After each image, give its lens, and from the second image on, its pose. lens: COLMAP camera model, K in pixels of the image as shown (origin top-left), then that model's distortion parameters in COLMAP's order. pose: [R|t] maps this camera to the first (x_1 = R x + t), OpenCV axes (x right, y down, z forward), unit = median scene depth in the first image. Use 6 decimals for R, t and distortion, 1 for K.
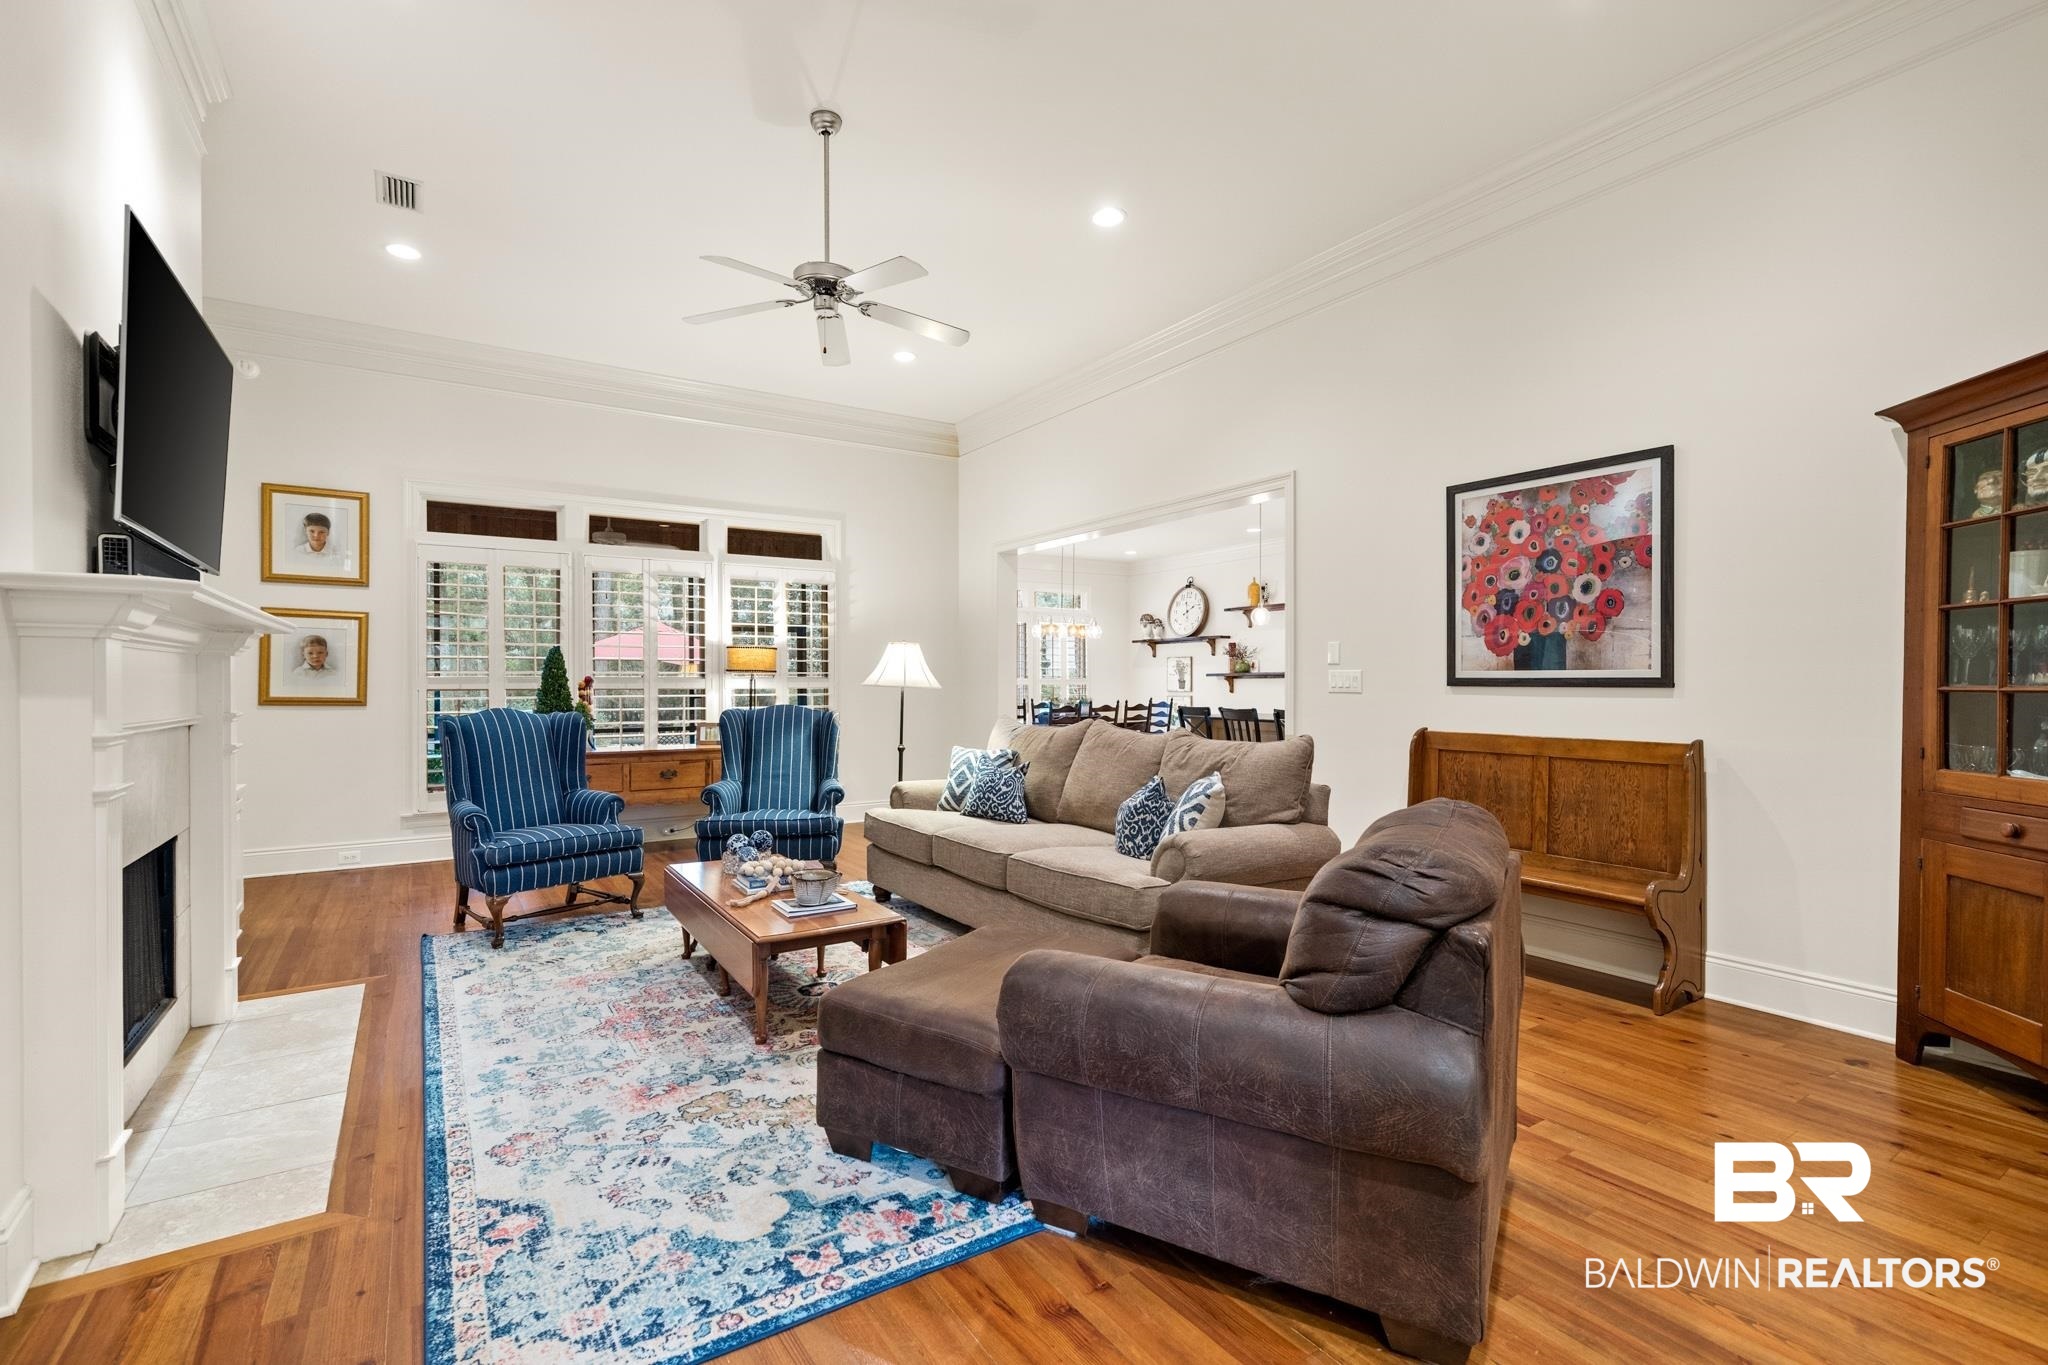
lens RADIAL K [[920.8, 0, 1024.0], [0, 920.8, 682.5], [0, 0, 1]] dist [-0.000941, 0.000038]
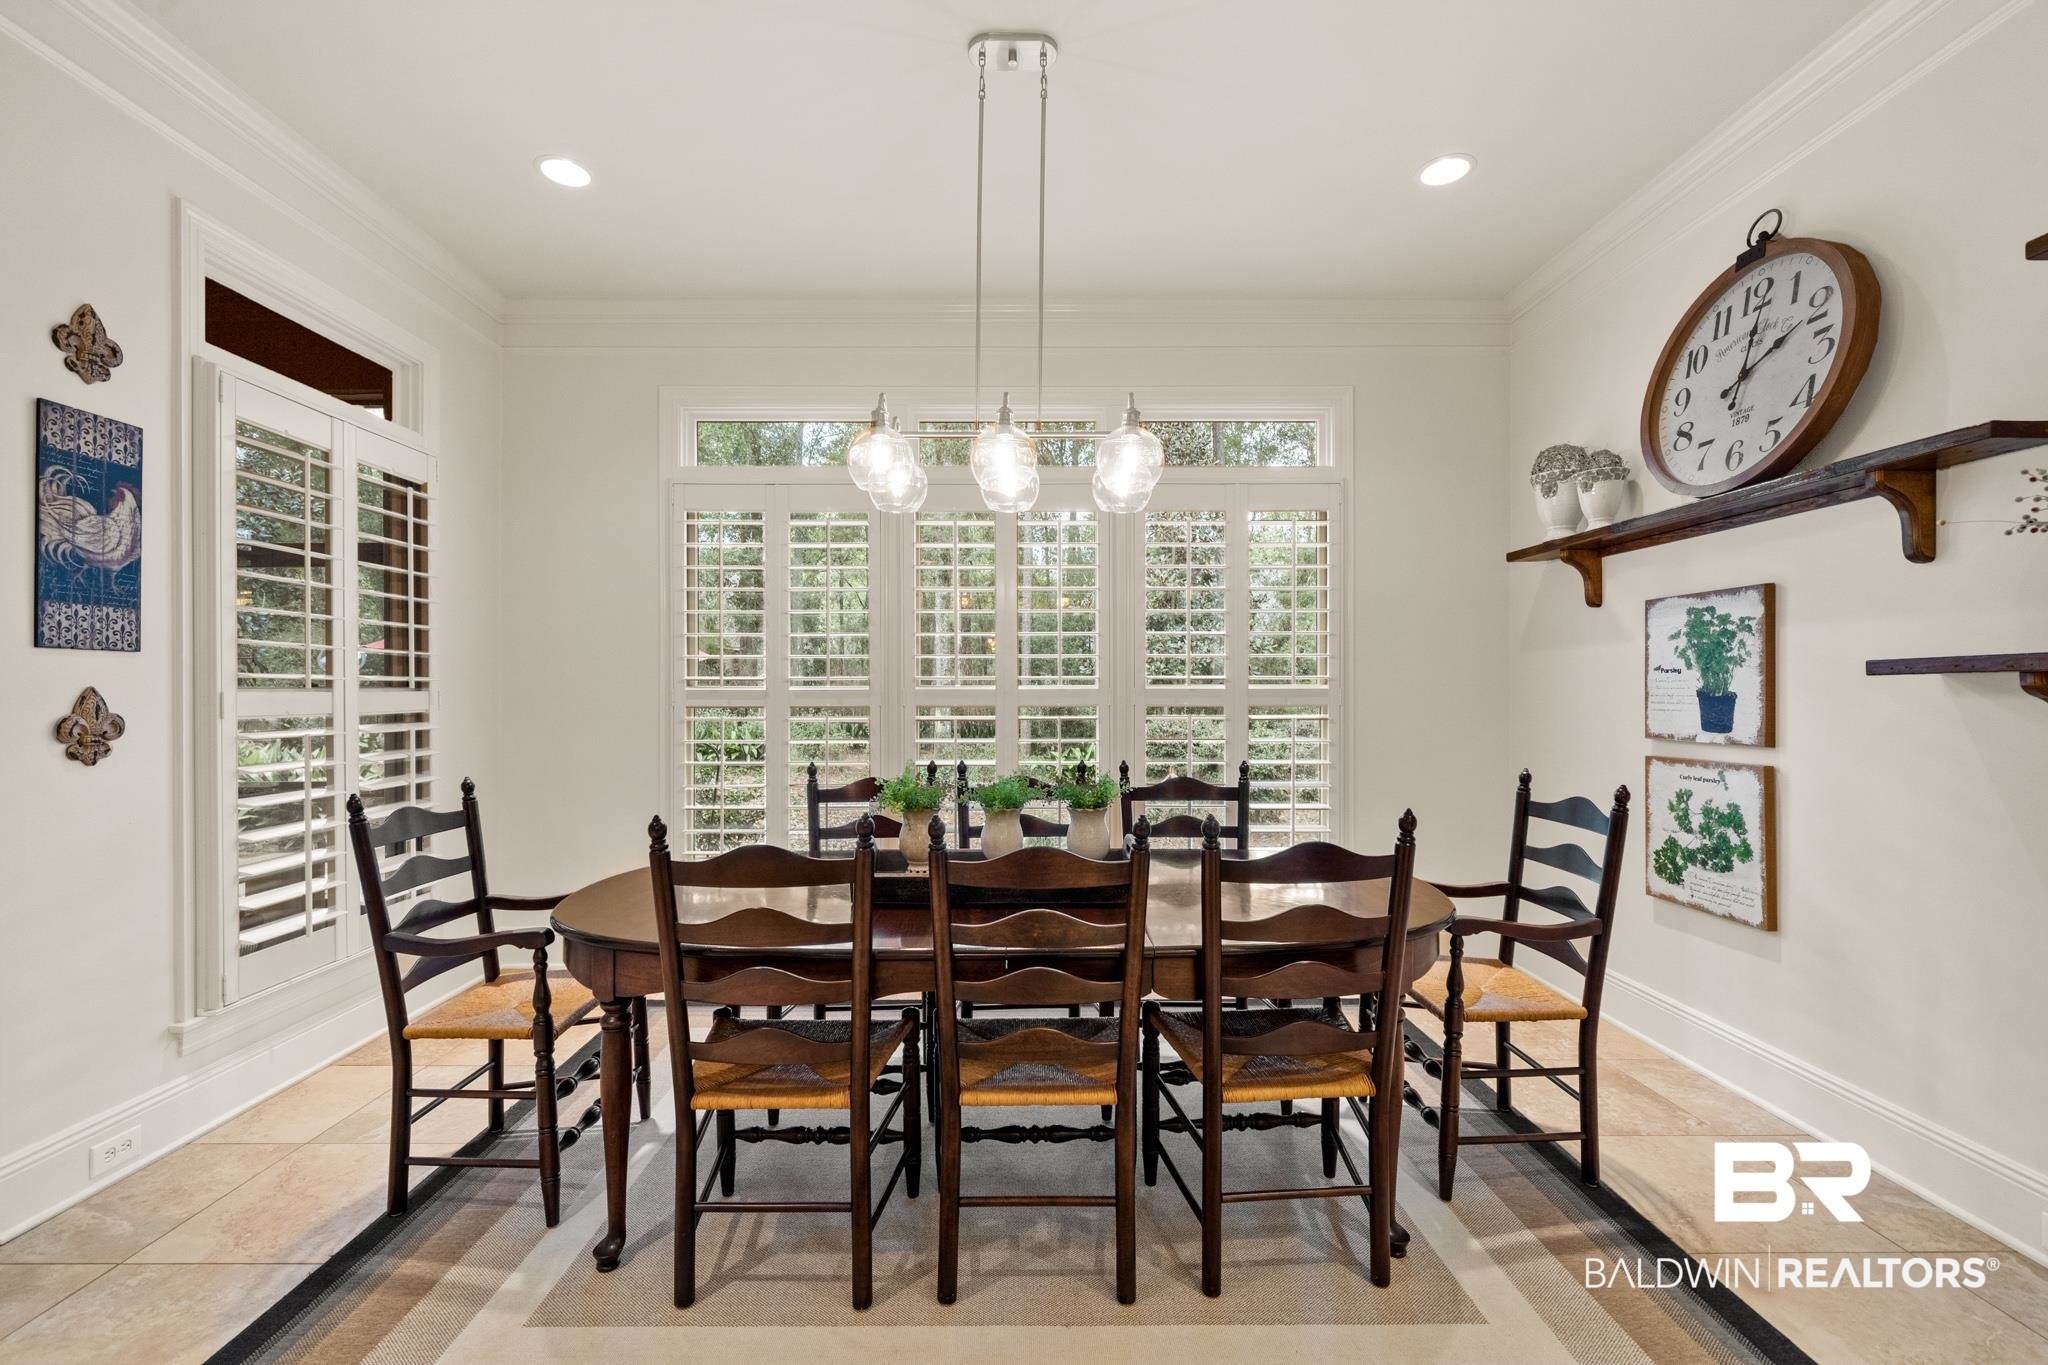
lens RADIAL K [[853.7, 0, 1019.6], [0, 853.7, 689.8], [0, 0, 1]] dist [-0.001797, 0.000708]
pose [[0.840222, 0.001871, -0.542239, 0.417050], [-0.001370, 0.999998, 0.001327, -0.010020], [0.542241, -0.000372, 0.840223, 2.160498]]
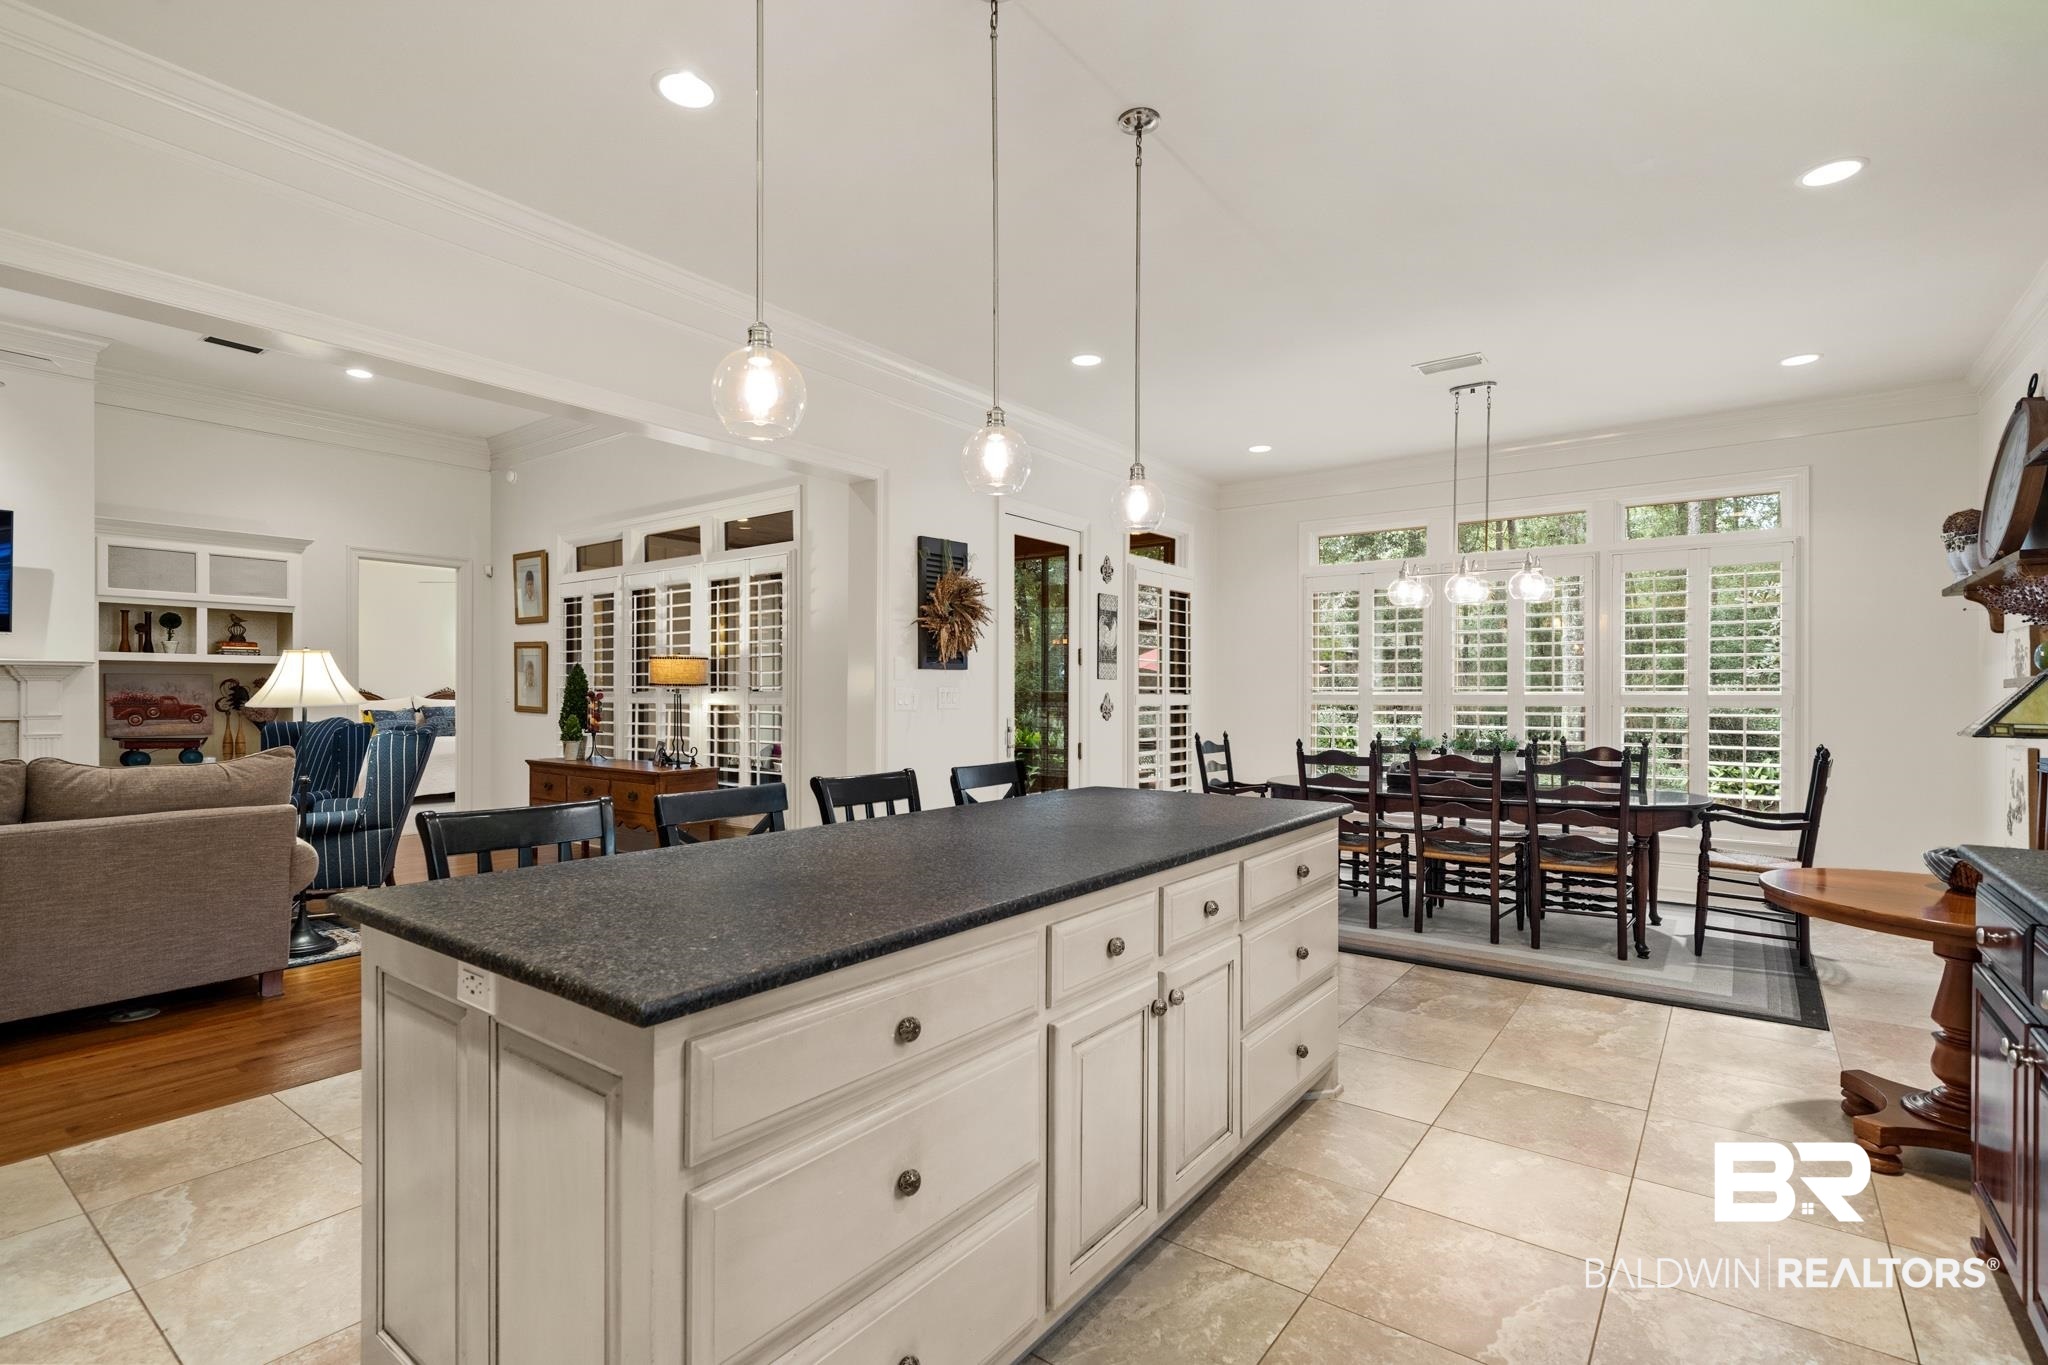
lens RADIAL K [[955.8, 0, 1019.5], [0, 955.8, 691.1], [0, 0, 1]] dist [0.000780, 0.000042]
pose [[0.337978, 0.000723, -0.941154, 1.091679], [-0.003348, 0.999994, -0.000434, -0.011577], [0.941148, 0.003297, 0.337978, 1.636263]]
